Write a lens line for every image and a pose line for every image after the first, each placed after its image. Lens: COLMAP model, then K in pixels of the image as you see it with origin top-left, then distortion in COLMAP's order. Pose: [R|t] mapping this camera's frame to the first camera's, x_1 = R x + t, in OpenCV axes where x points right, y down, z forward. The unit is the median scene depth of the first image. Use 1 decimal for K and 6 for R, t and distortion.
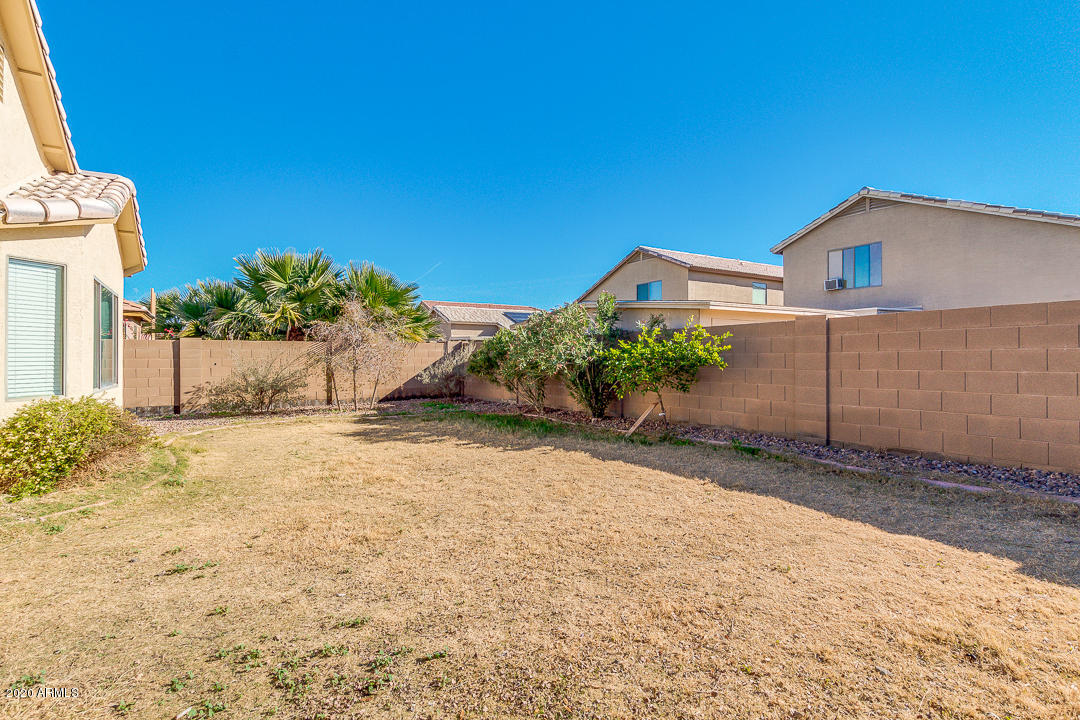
lens RADIAL K [[532.7, 0, 543.3], [0, 532.7, 360.1], [0, 0, 1]] dist [0.016147, -0.006044]
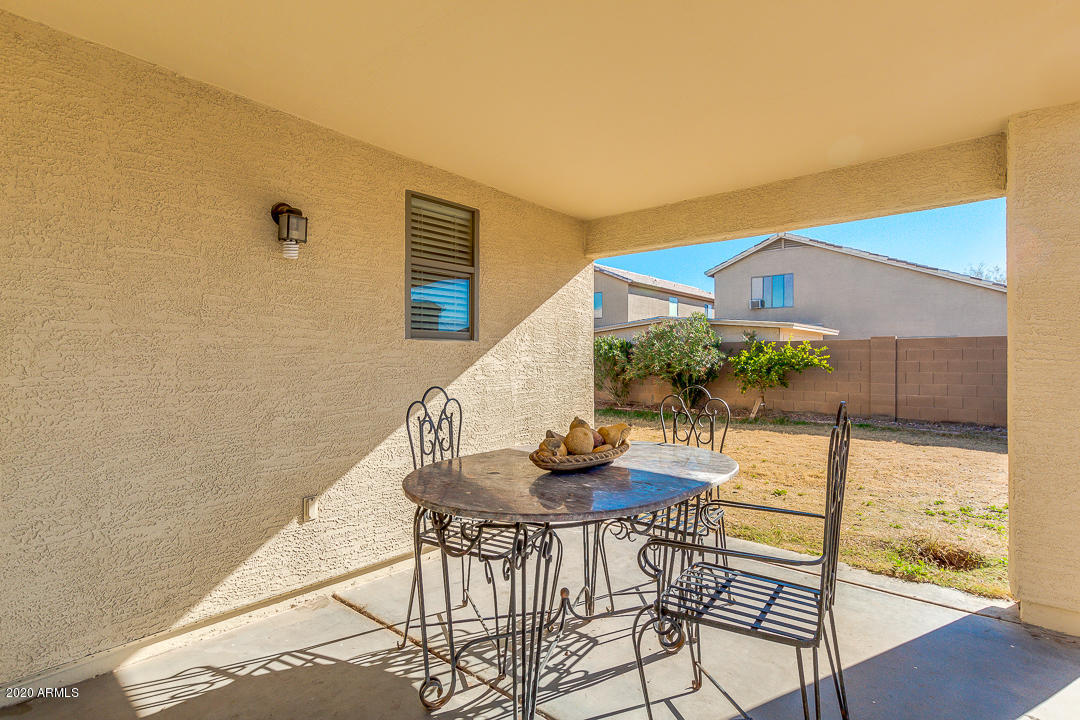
lens RADIAL K [[532.7, 0, 540.1], [0, 532.7, 353.0], [0, 0, 1]] dist [0.016147, -0.006044]
pose [[0.958157, 0.009991, 0.286068, -0.358086], [-0.005822, 0.999864, -0.015420, -0.002959], [-0.286184, 0.013110, 0.958085, -0.073844]]
